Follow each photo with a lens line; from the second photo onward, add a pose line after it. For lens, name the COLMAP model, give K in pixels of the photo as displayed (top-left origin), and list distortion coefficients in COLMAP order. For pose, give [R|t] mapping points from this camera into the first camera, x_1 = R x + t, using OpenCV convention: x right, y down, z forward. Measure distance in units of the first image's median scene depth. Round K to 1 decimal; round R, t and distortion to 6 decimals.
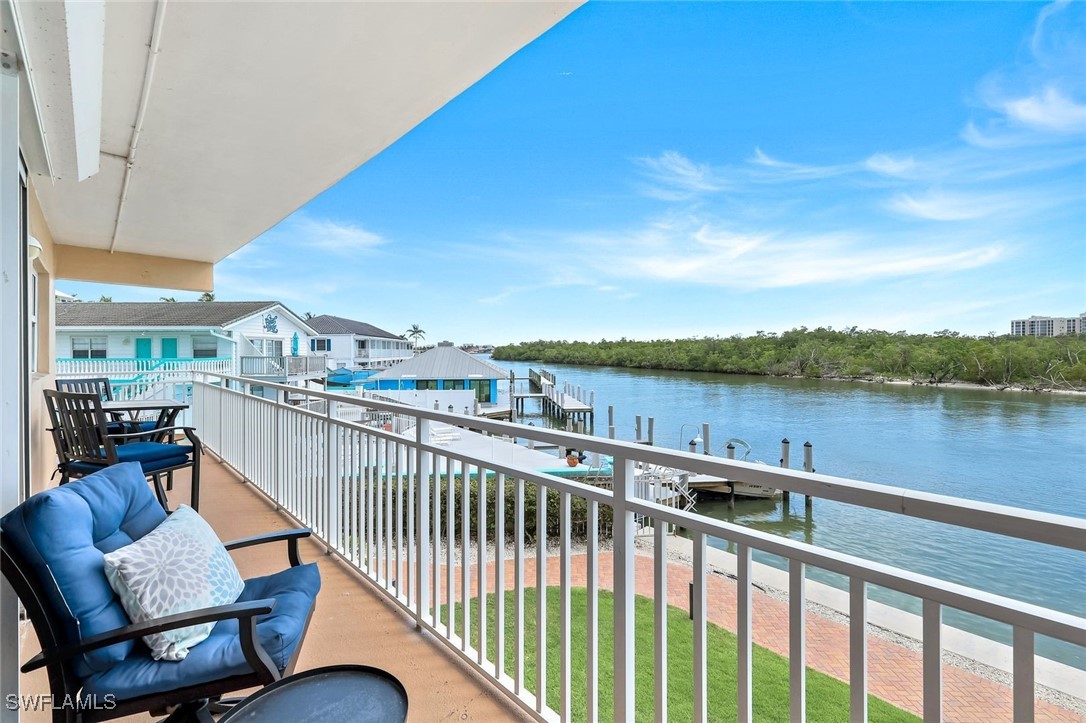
lens RADIAL K [[477.3, 0, 546.3], [0, 477.3, 354.3], [0, 0, 1]] dist [0.010155, -0.000398]
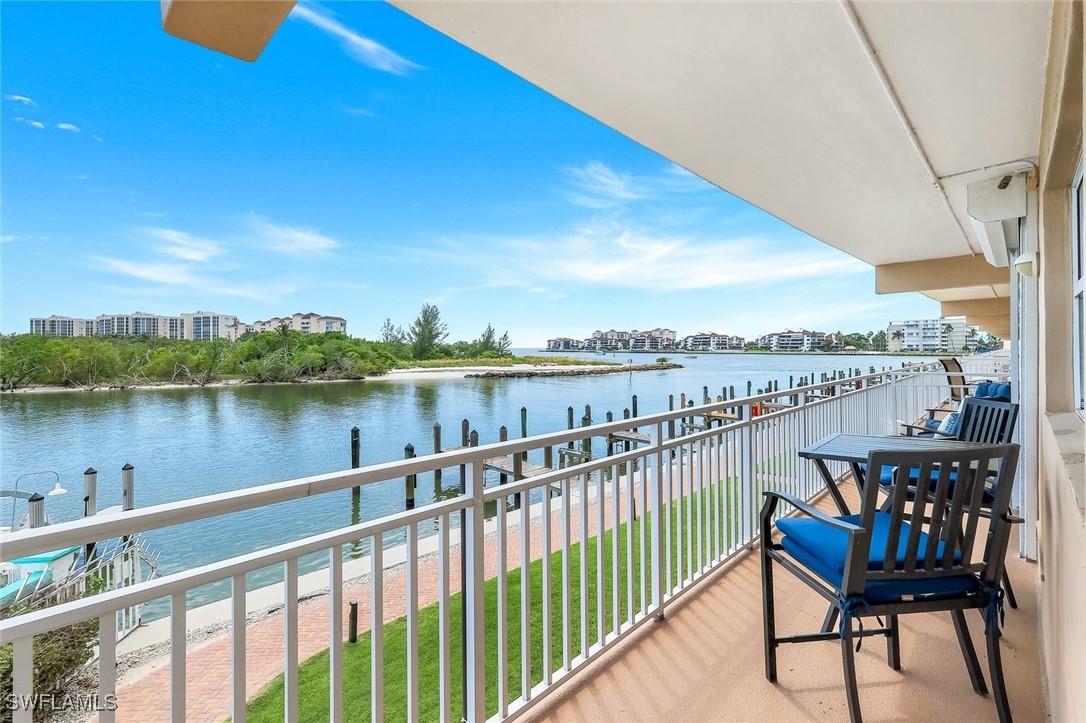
lens RADIAL K [[494.0, 0, 544.7], [0, 494.0, 351.3], [0, 0, 1]] dist [0.001672, -0.000182]
pose [[-0.043920, -0.001961, 0.999033, -0.093108], [0.007645, 0.999968, 0.002299, -0.001616], [-0.999006, 0.007739, -0.043904, 0.092444]]
